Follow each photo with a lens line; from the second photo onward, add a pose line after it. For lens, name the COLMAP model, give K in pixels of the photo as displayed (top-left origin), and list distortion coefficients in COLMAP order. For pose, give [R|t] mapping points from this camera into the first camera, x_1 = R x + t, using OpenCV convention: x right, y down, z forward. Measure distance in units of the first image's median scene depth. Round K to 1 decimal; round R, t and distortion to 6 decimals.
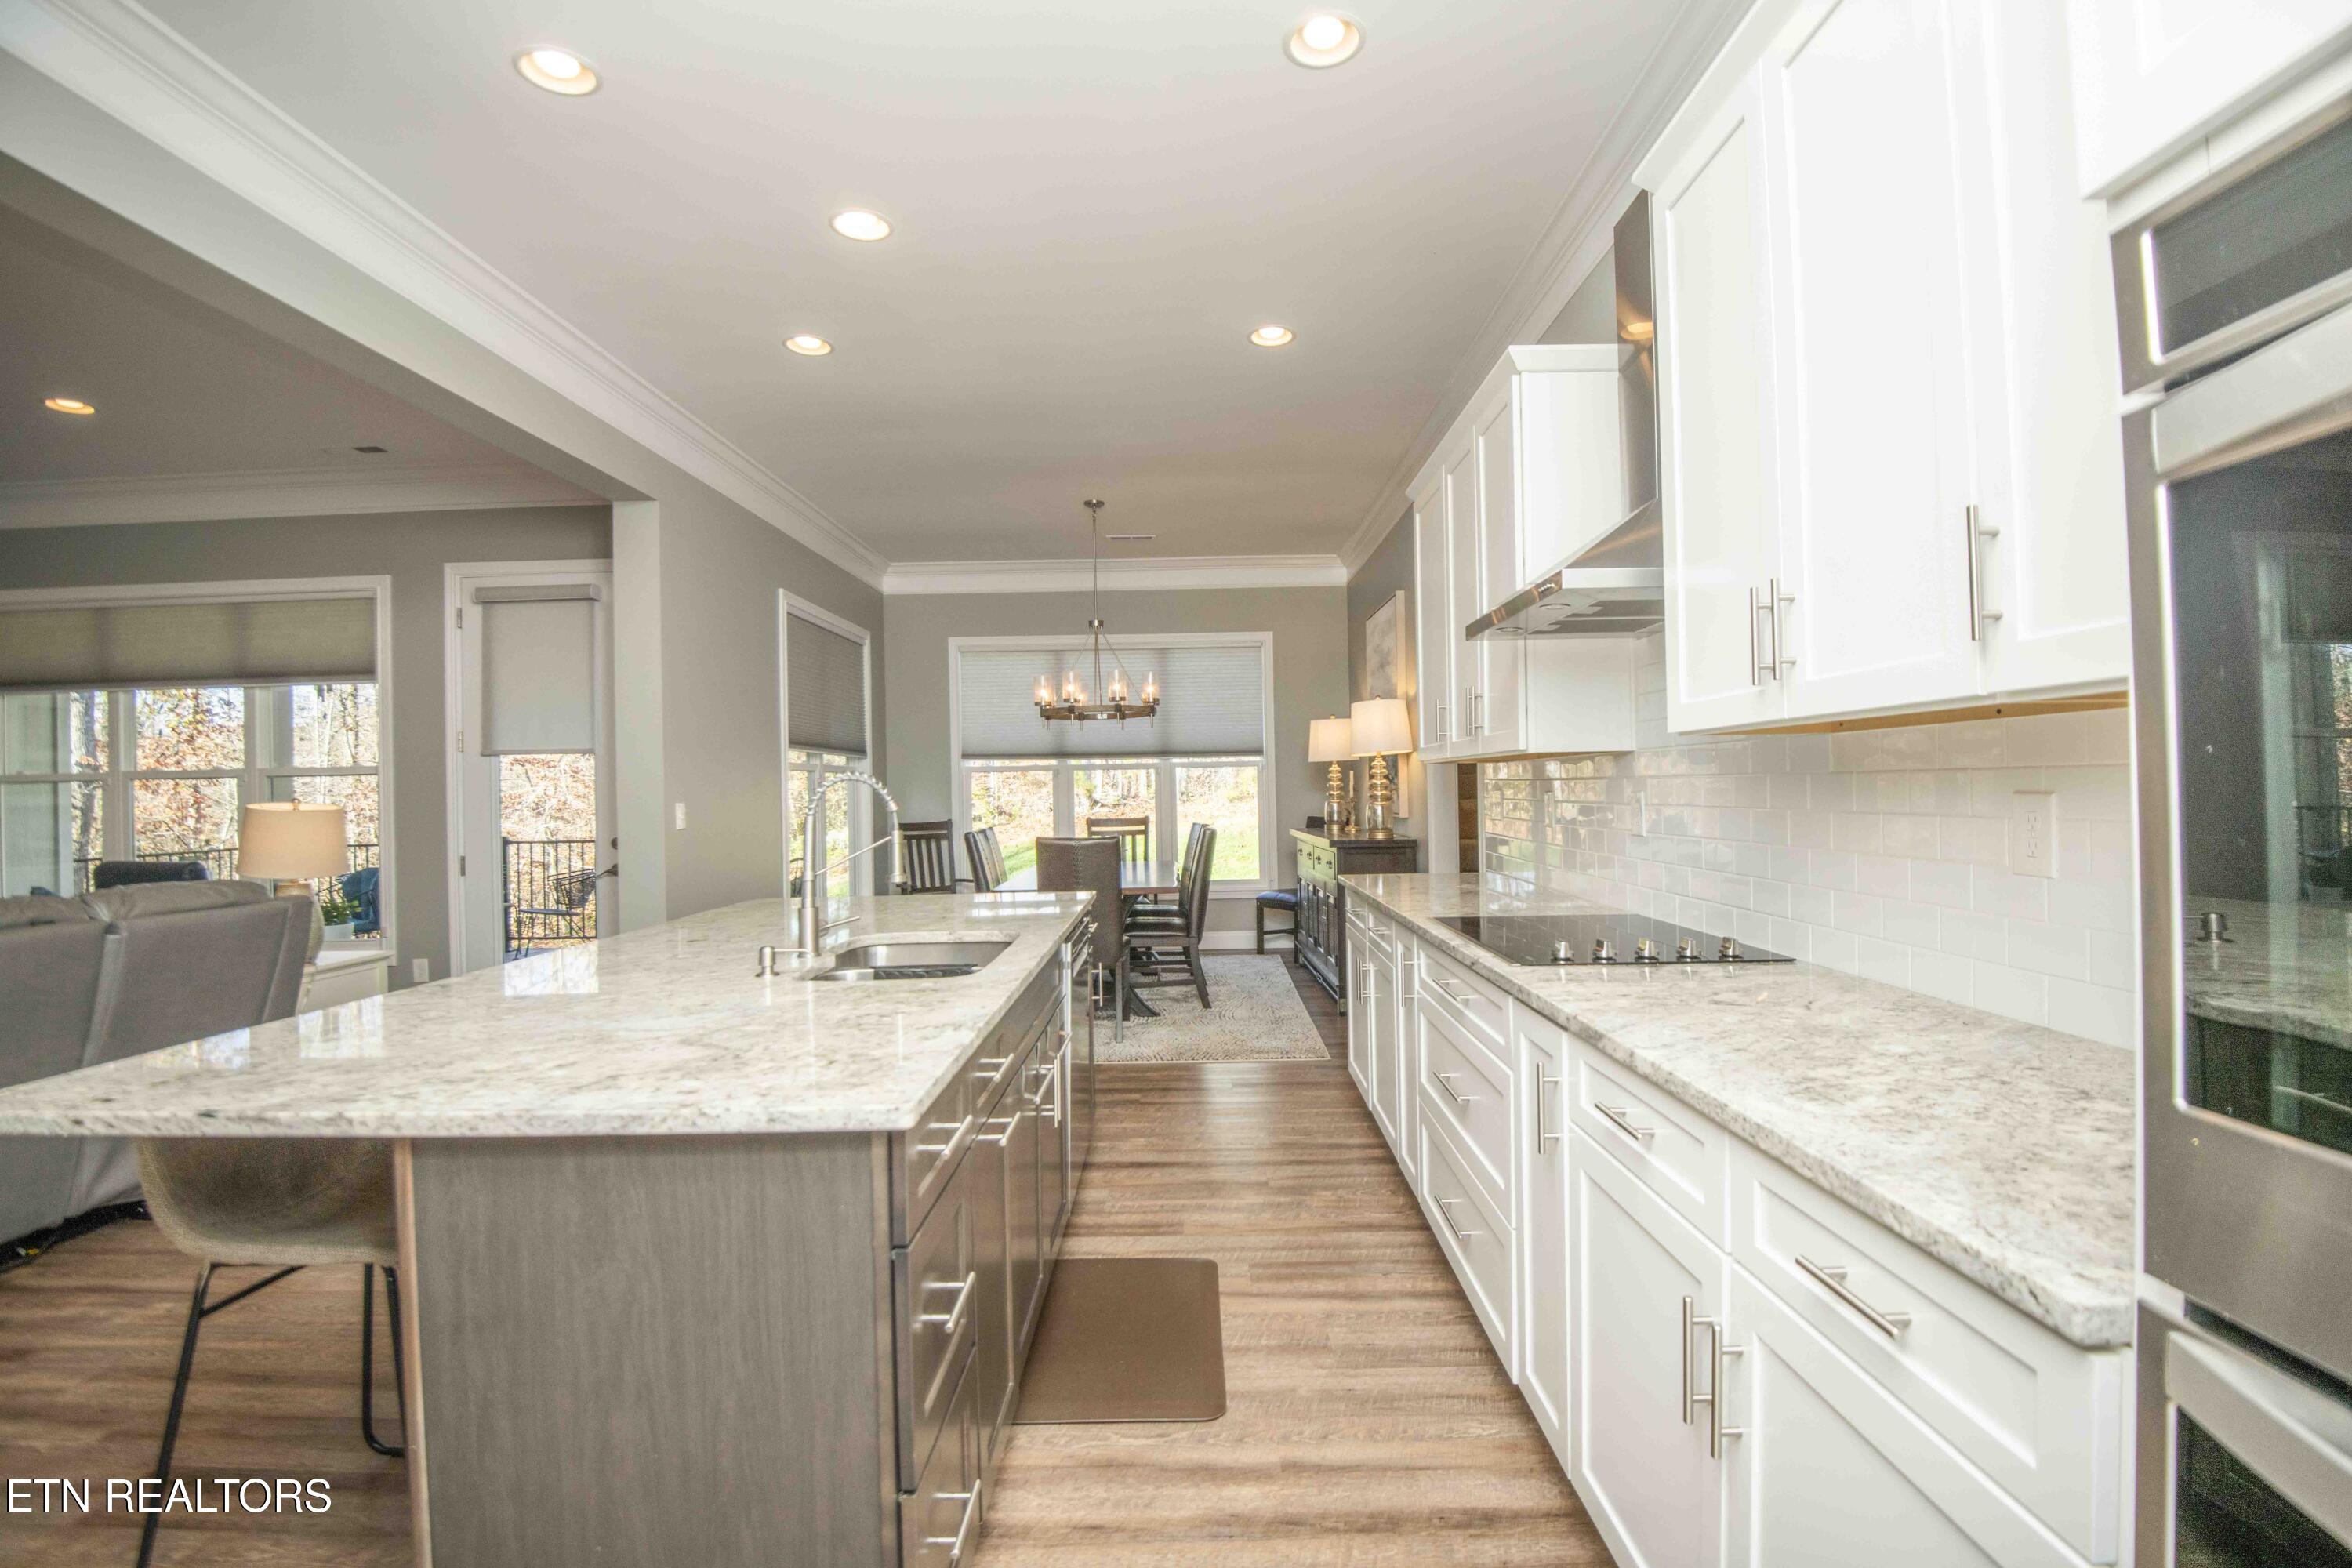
lens RADIAL K [[1076.1, 0, 1186.4], [0, 1076.1, 784.8], [0, 0, 1]] dist [-0.006418, -0.016827]
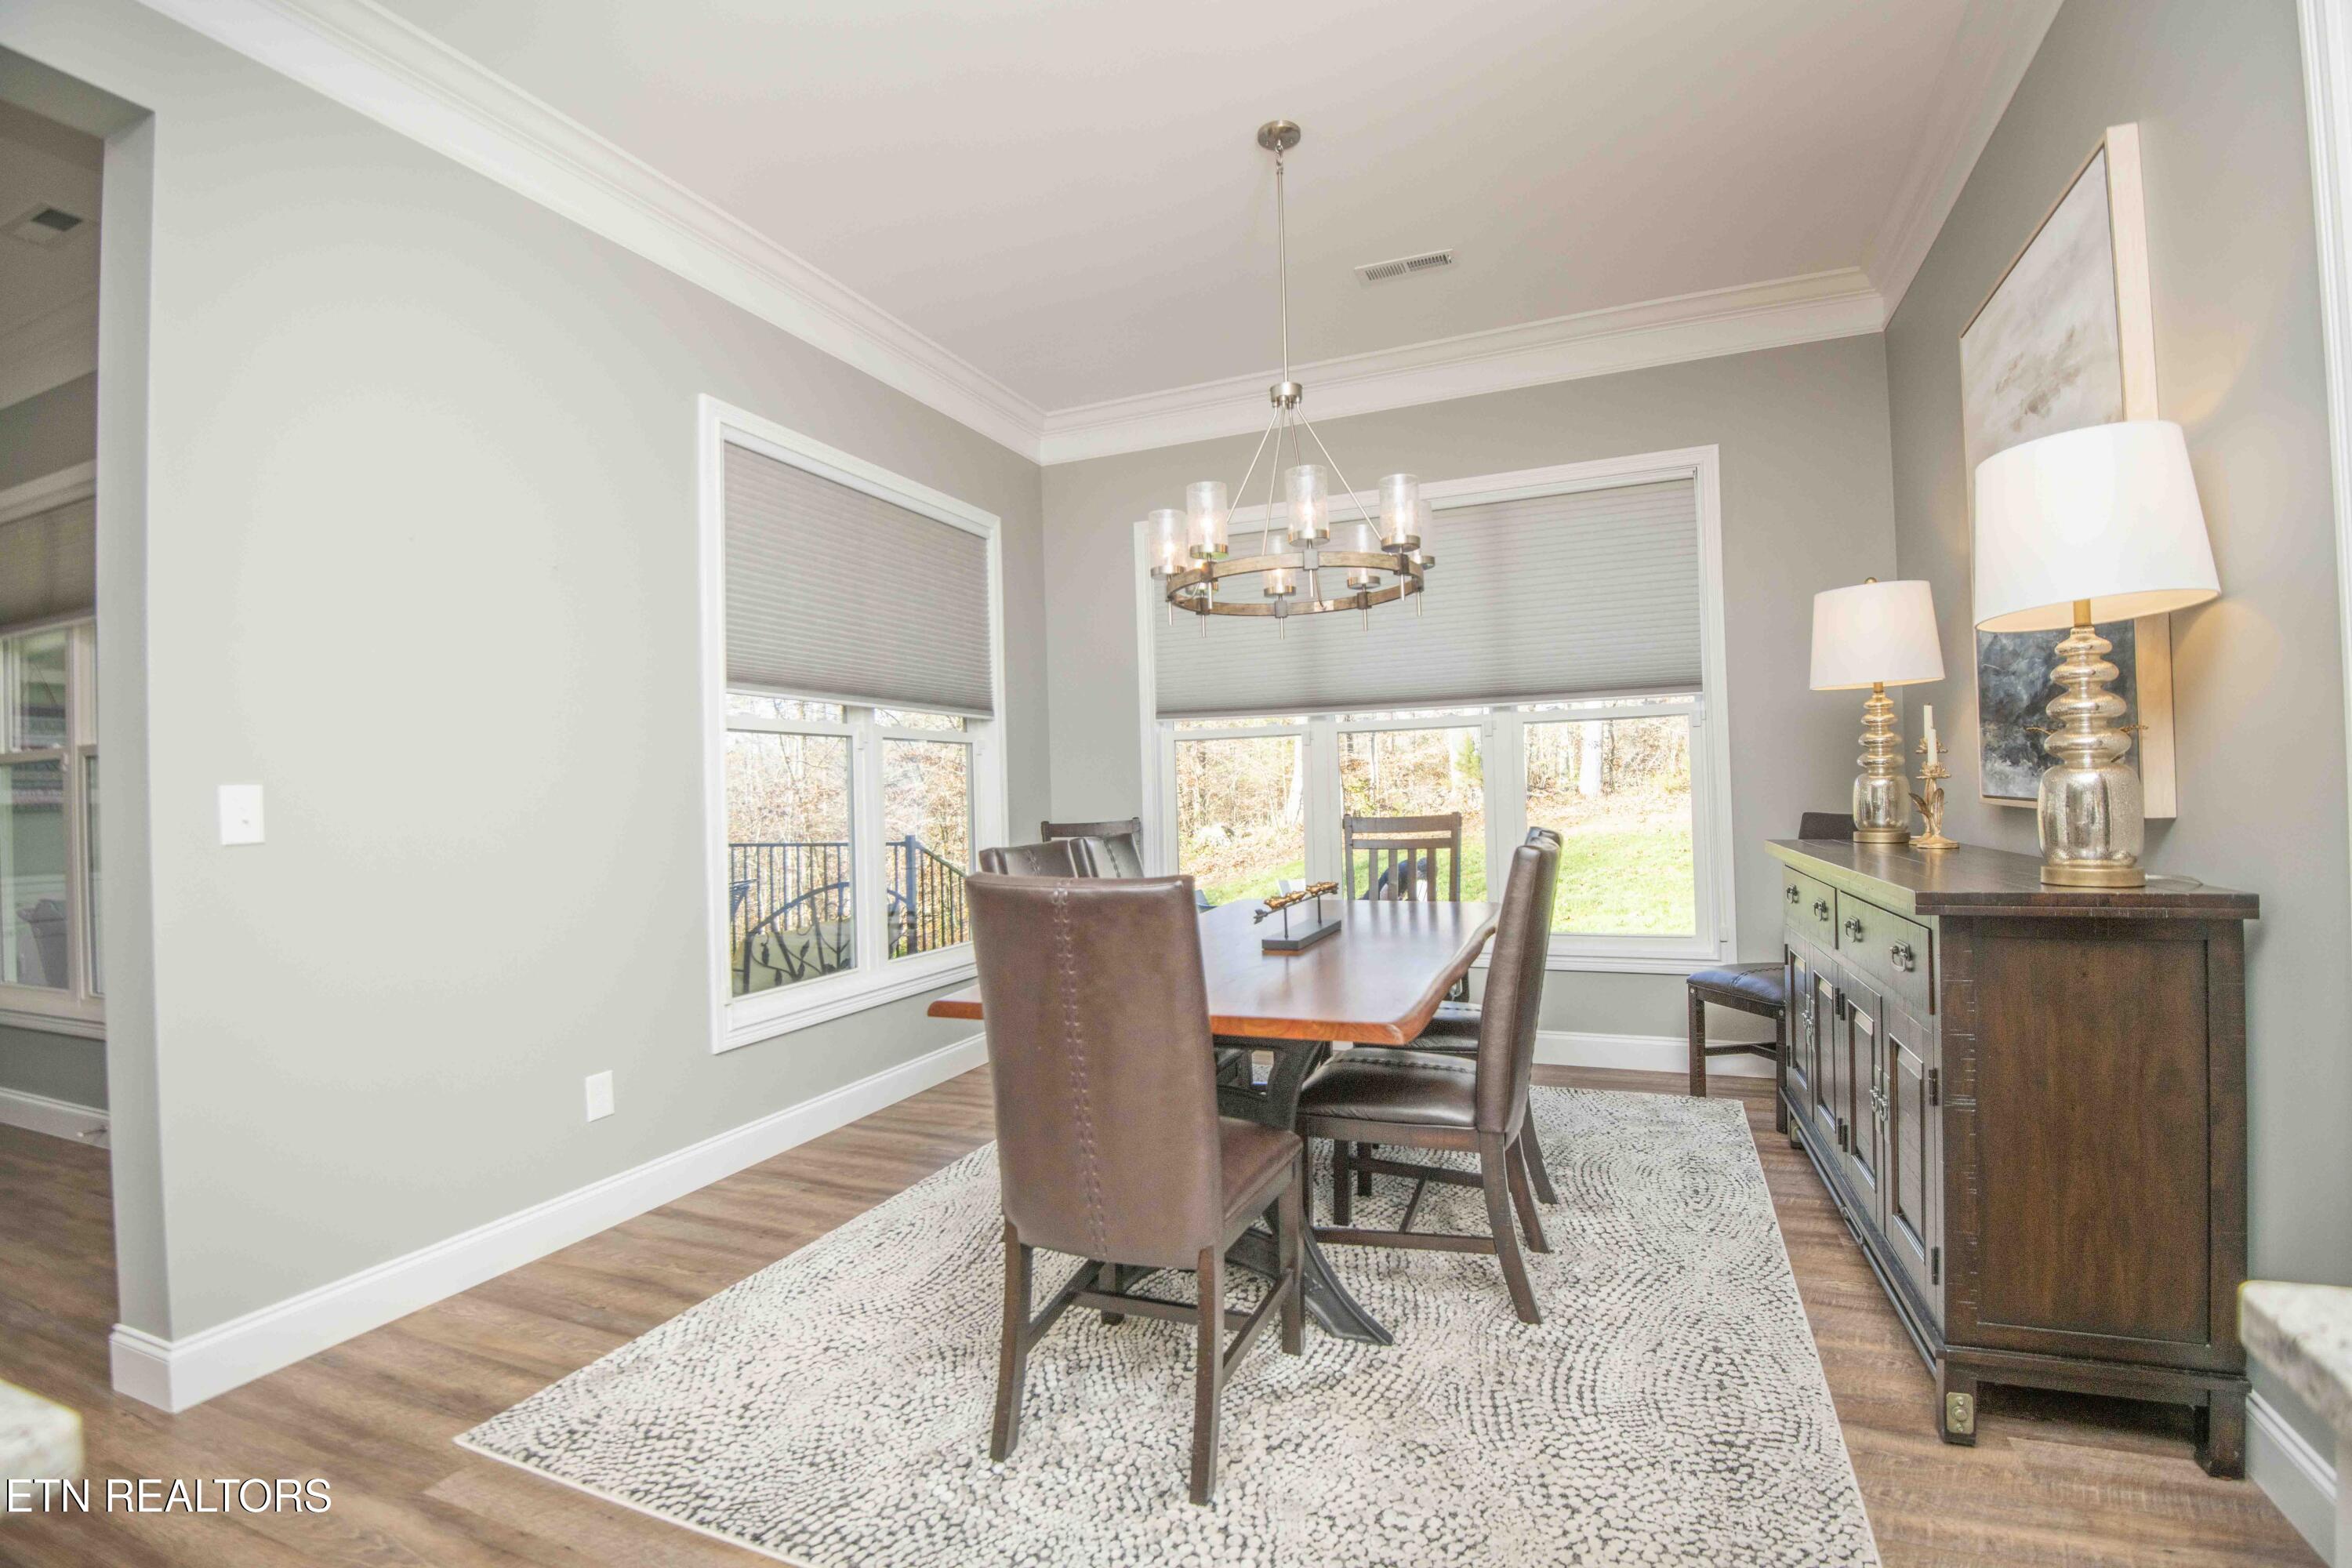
lens RADIAL K [[1076.1, 0, 1186.4], [0, 1076.1, 784.8], [0, 0, 1]] dist [-0.006418, -0.016827]
pose [[0.926531, -0.010679, -0.376067, 0.039024], [0.012671, 0.999916, 0.002824, 0.012736], [0.376005, -0.007382, 0.926588, 0.470881]]
